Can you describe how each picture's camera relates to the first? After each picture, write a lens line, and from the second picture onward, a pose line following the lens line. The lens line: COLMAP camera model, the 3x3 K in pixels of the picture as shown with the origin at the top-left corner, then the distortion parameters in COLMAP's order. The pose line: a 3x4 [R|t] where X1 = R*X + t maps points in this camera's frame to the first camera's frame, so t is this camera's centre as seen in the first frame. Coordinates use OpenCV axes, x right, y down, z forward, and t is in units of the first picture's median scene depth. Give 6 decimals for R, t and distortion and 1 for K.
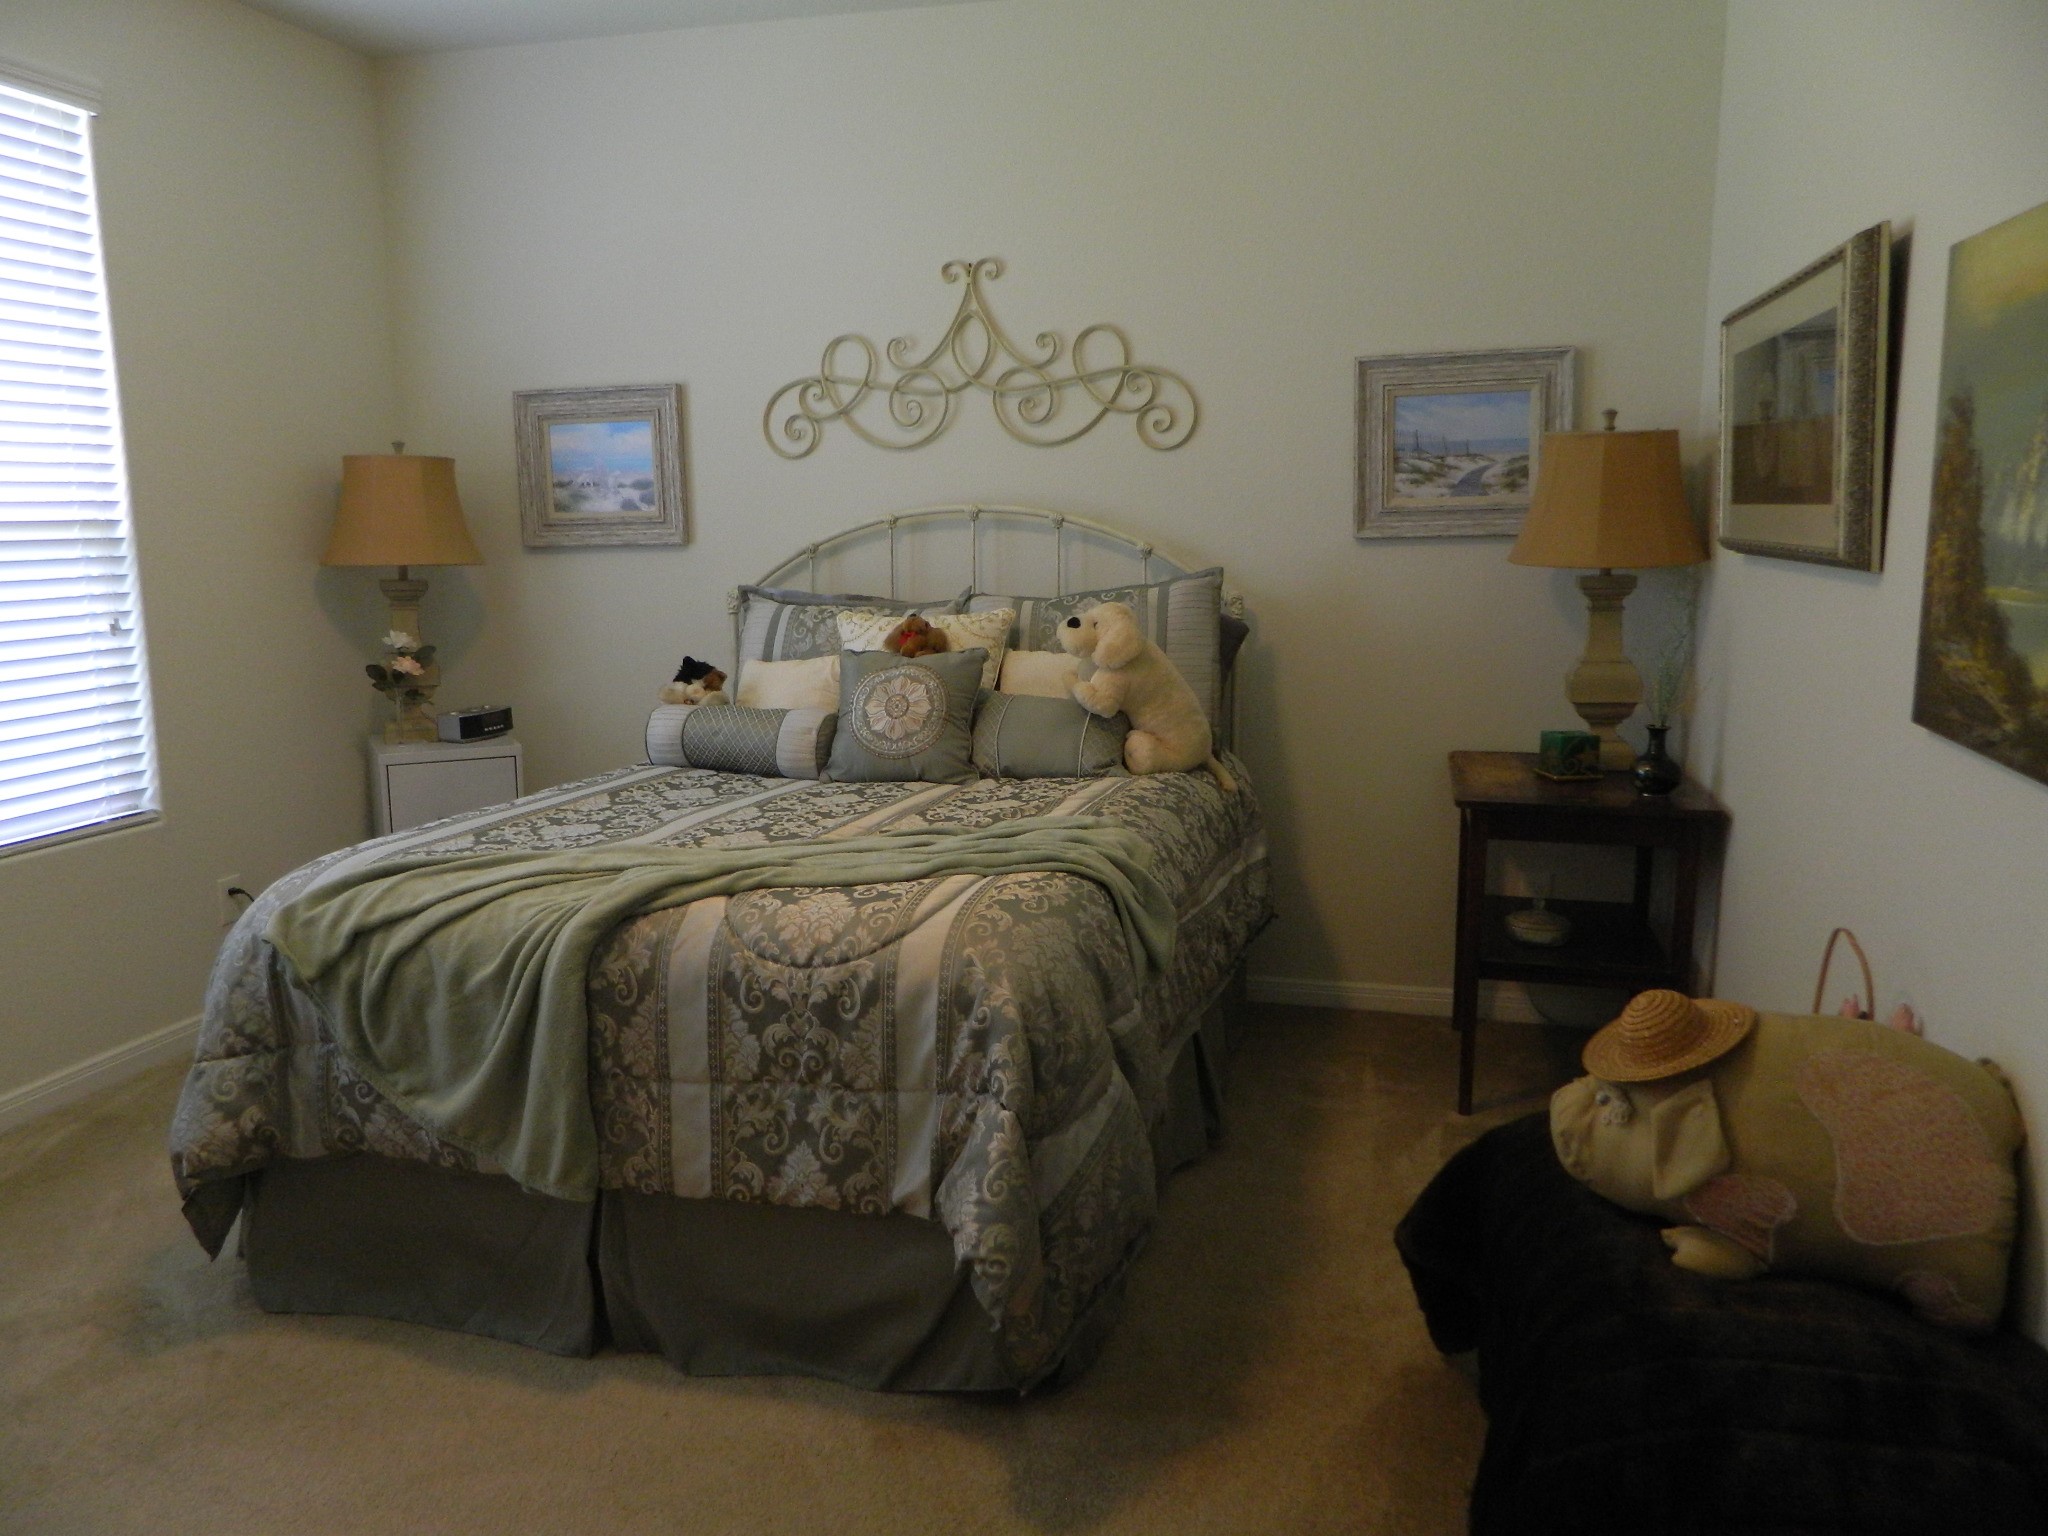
lens RADIAL K [[1515.5, 0, 1020.7], [0, 1515.5, 762.3], [0, 0, 1]] dist [0.005472, -0.003720]
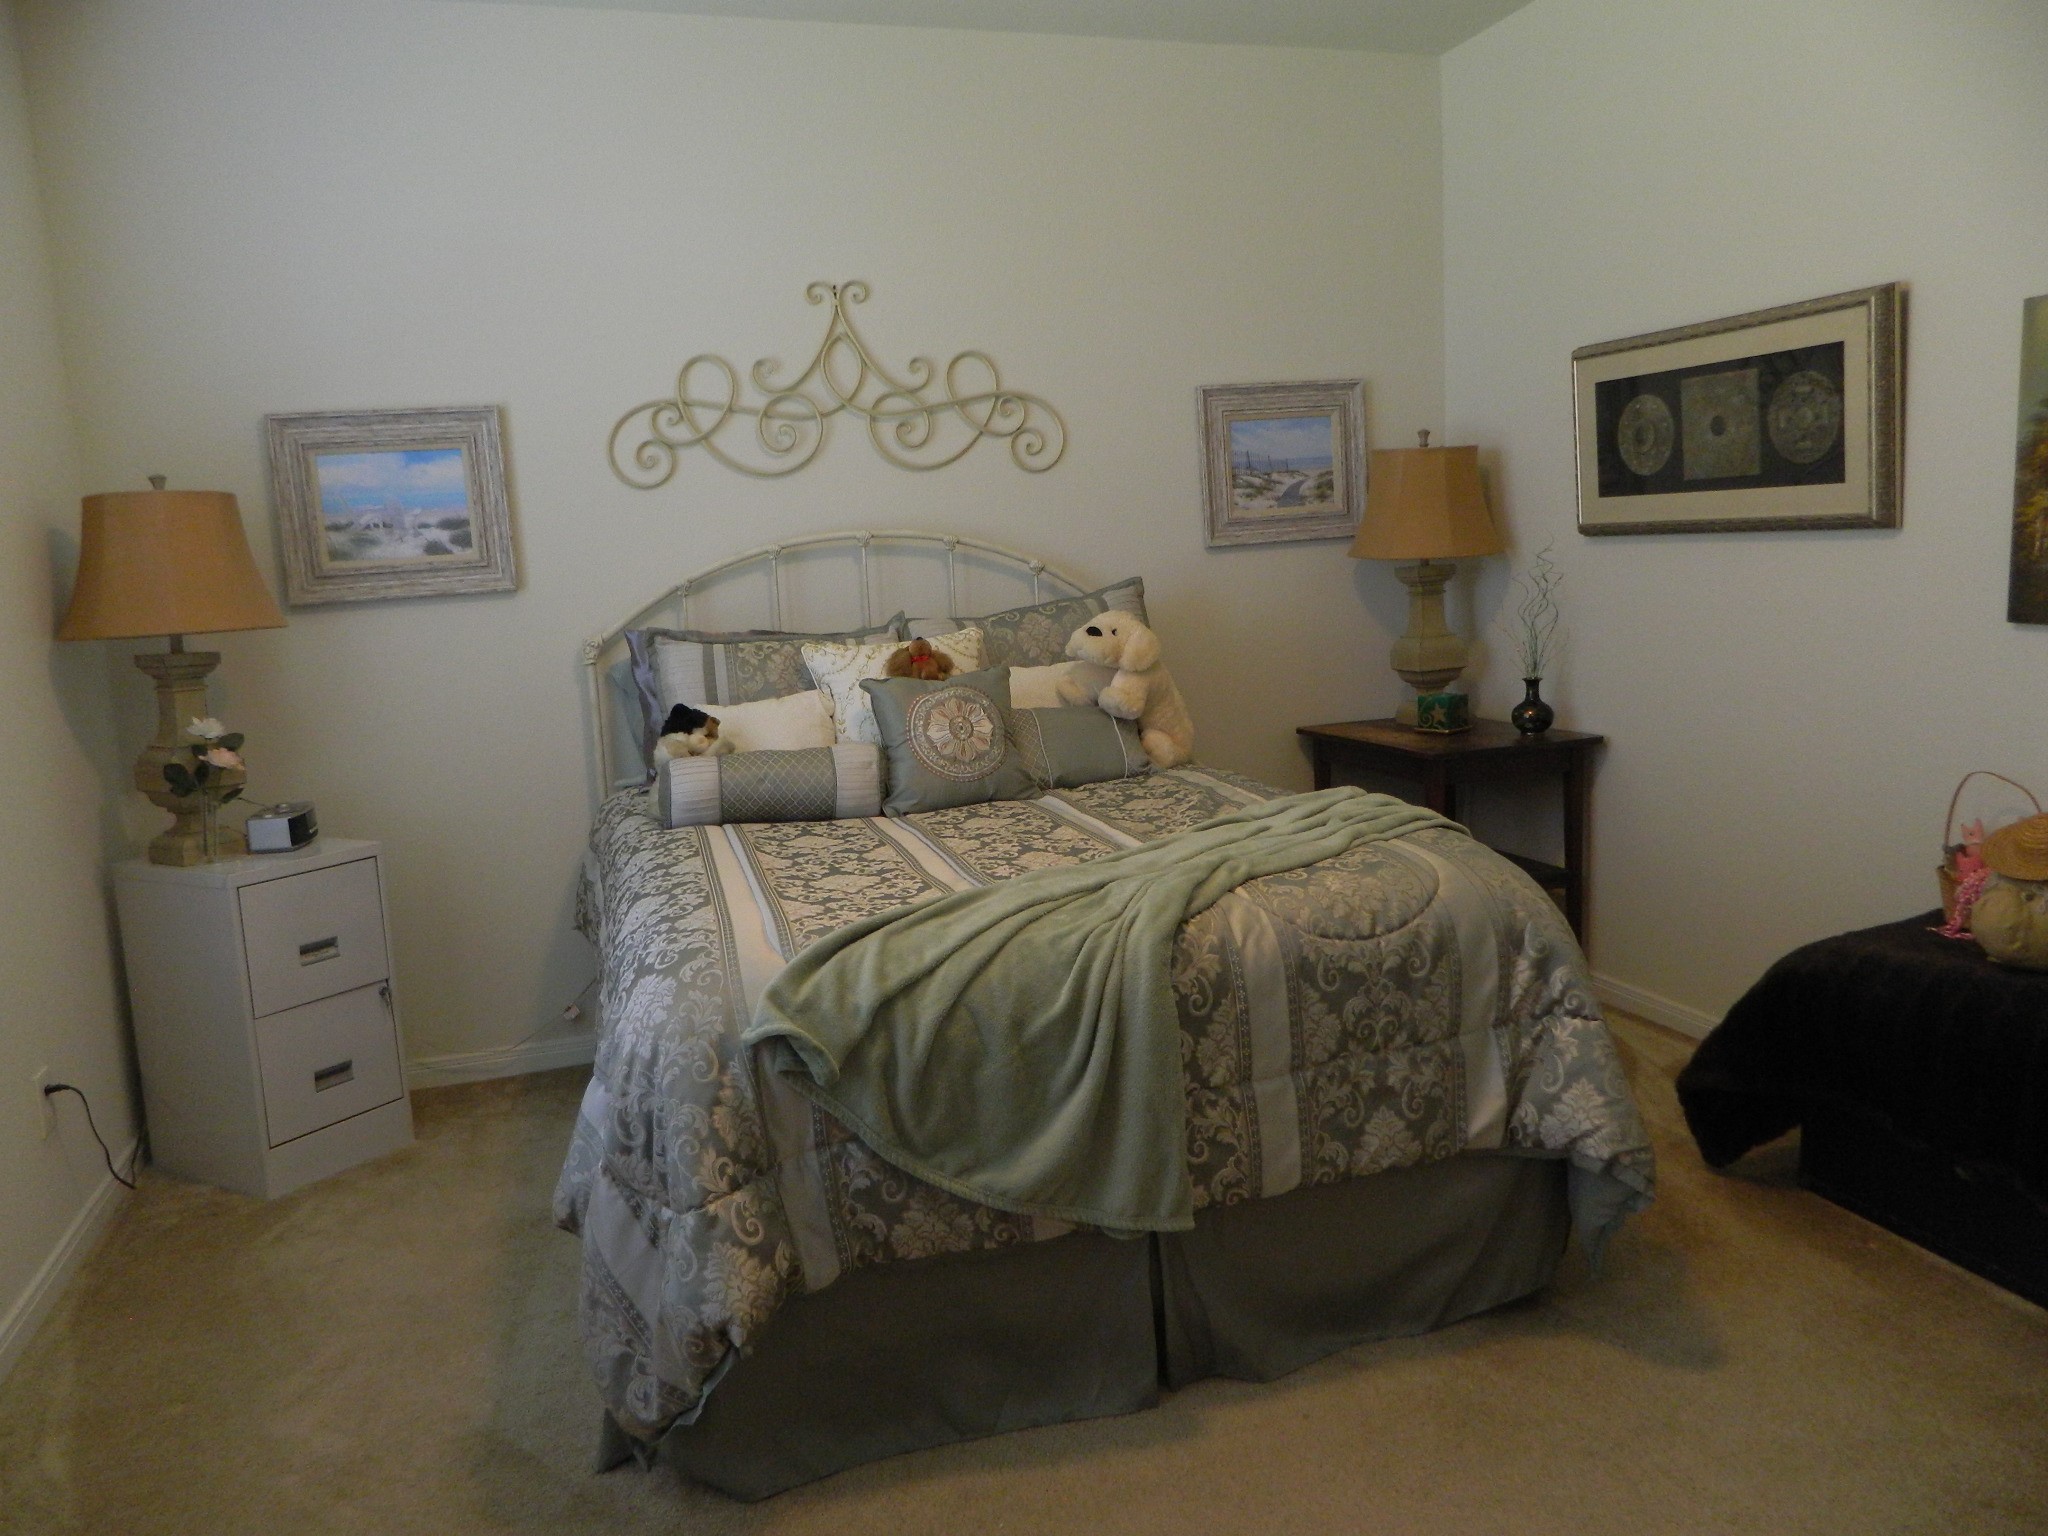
lens RADIAL K [[1515.5, 0, 1020.7], [0, 1515.5, 762.3], [0, 0, 1]] dist [0.005472, -0.003720]
pose [[0.844321, -0.112210, 0.523957, -0.523136], [0.132148, 0.991230, -0.000666, -0.008800], [-0.519287, 0.069802, 0.851744, 0.139096]]
